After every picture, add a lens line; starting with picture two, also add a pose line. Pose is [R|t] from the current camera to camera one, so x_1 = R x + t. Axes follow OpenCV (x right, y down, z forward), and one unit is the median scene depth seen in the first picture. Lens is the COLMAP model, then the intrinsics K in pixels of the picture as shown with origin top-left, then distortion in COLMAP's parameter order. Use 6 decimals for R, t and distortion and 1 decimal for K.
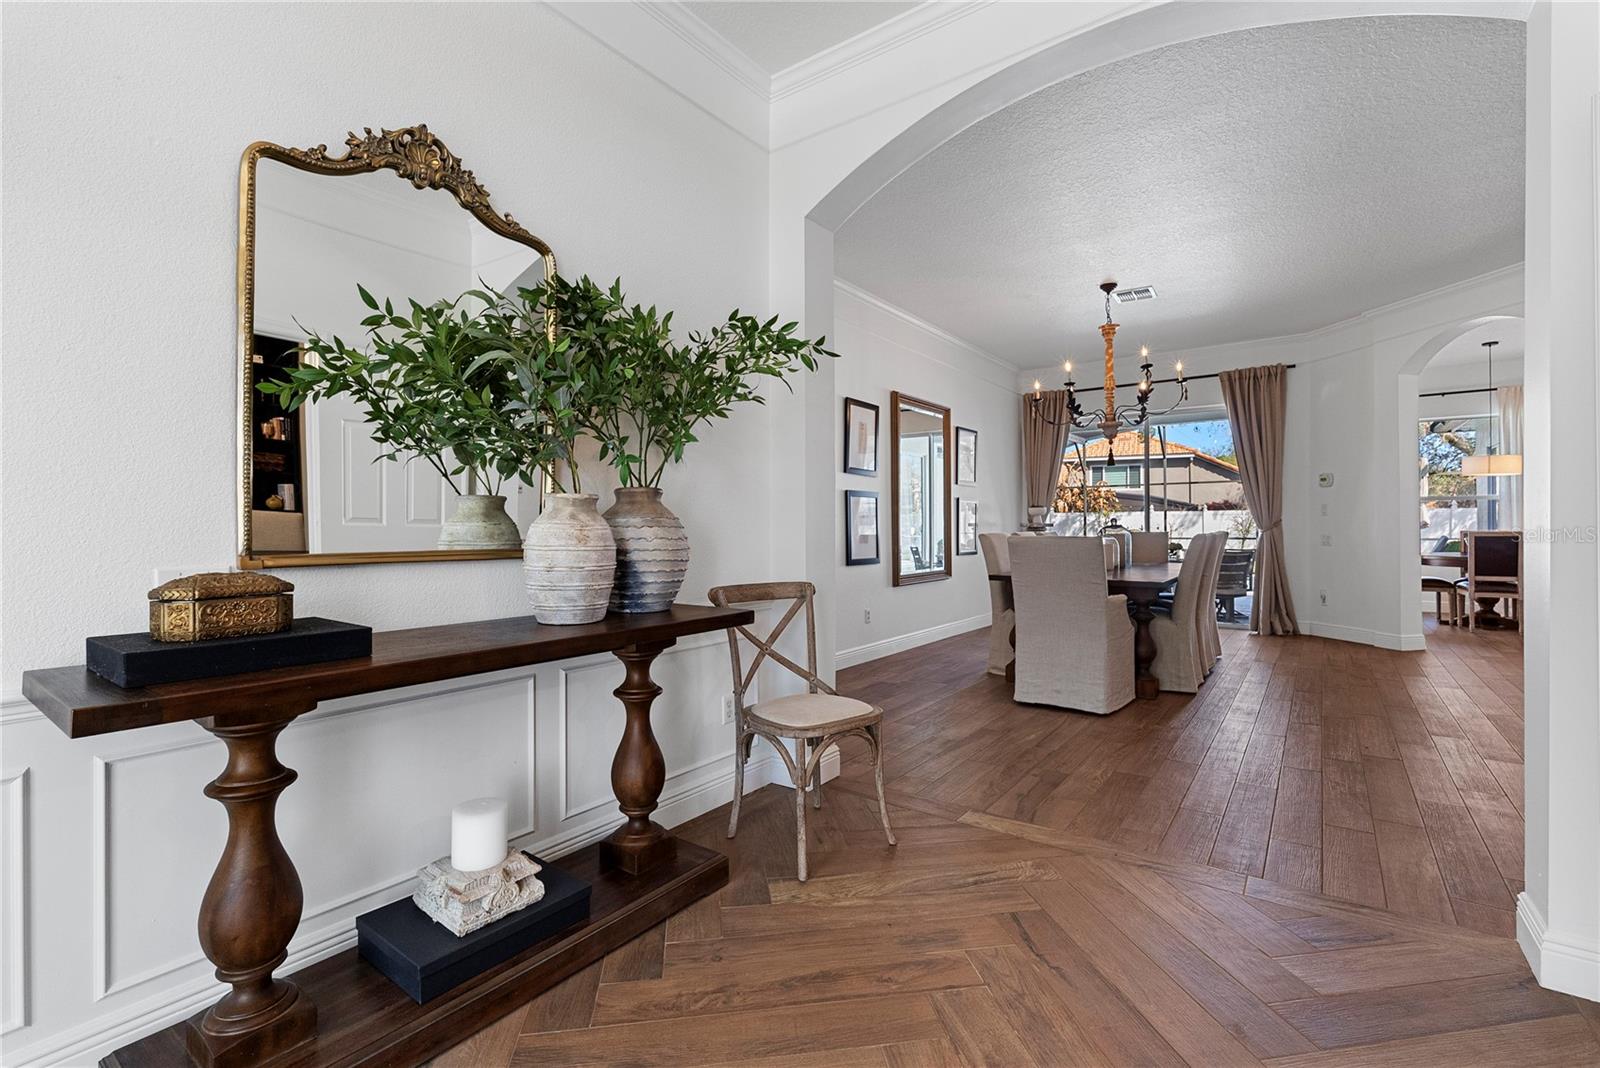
lens RADIAL K [[708.7, 0, 800.7], [0, 708.7, 526.0], [0, 0, 1]] dist [-0.003389, -0.000053]
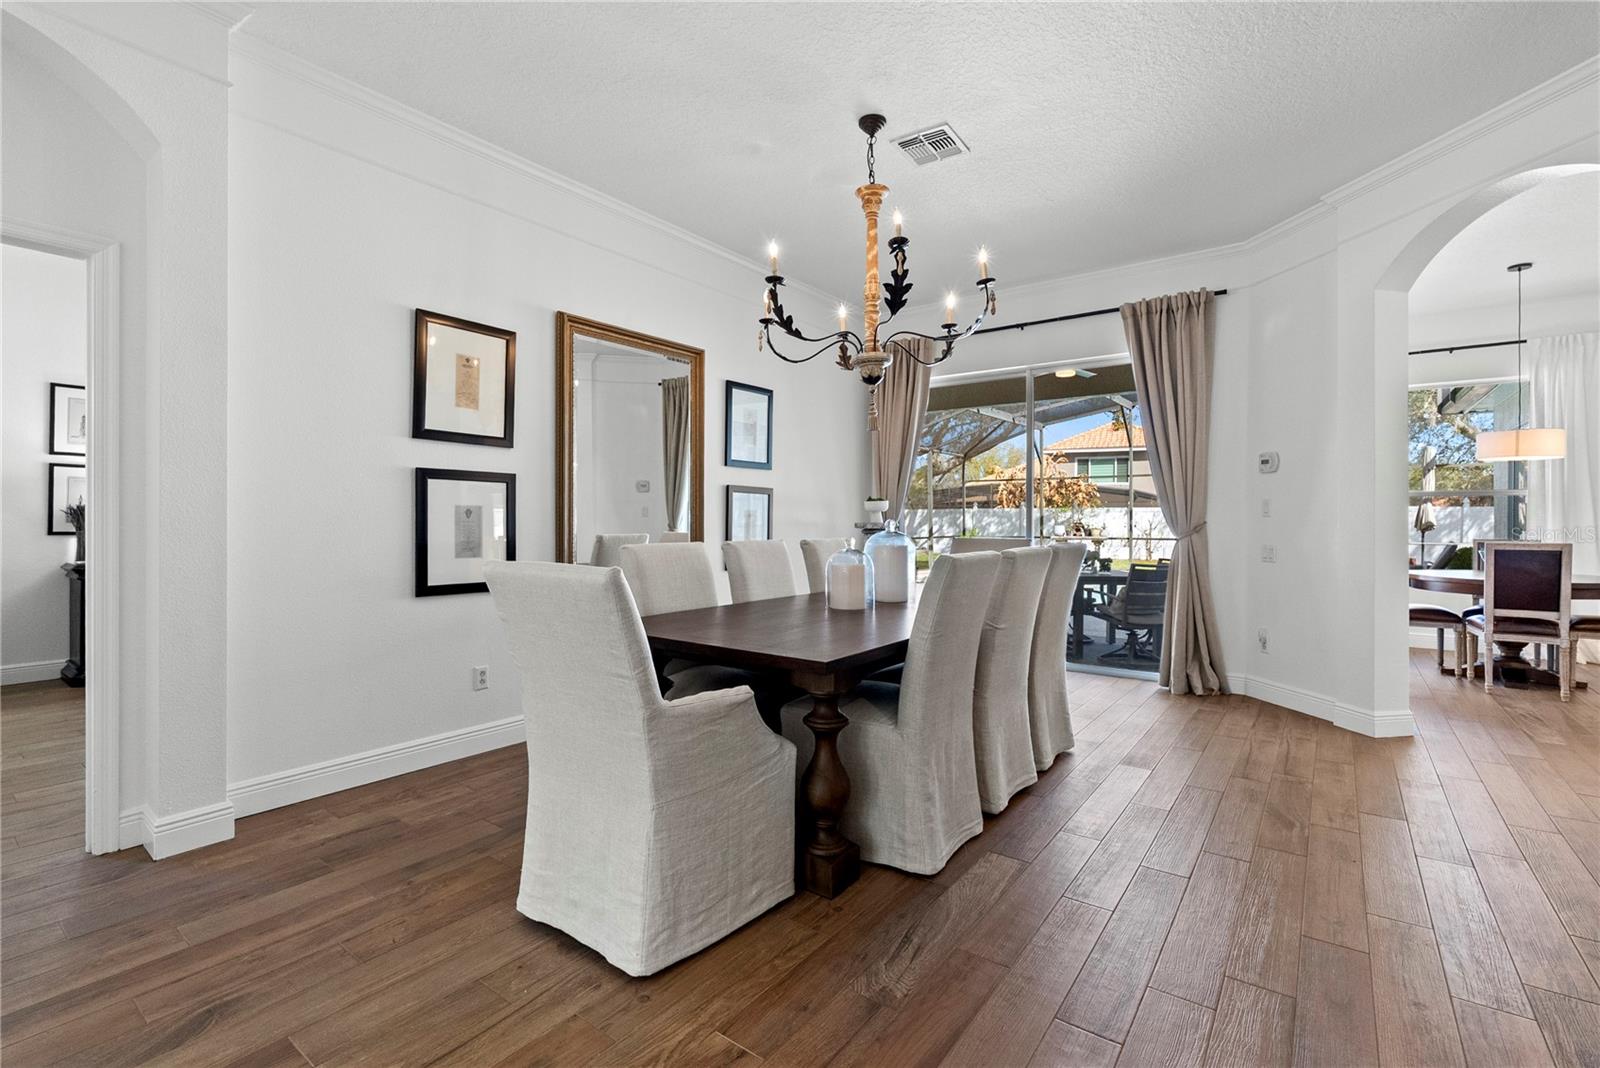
lens RADIAL K [[708.7, 0, 805.7], [0, 708.7, 520.6], [0, 0, 1]] dist [-0.003389, -0.000053]
pose [[0.999942, 0.008884, -0.006150, 0.296546], [-0.008867, 0.999957, 0.002736, -0.008652], [0.006175, -0.002681, 0.999977, 0.317302]]
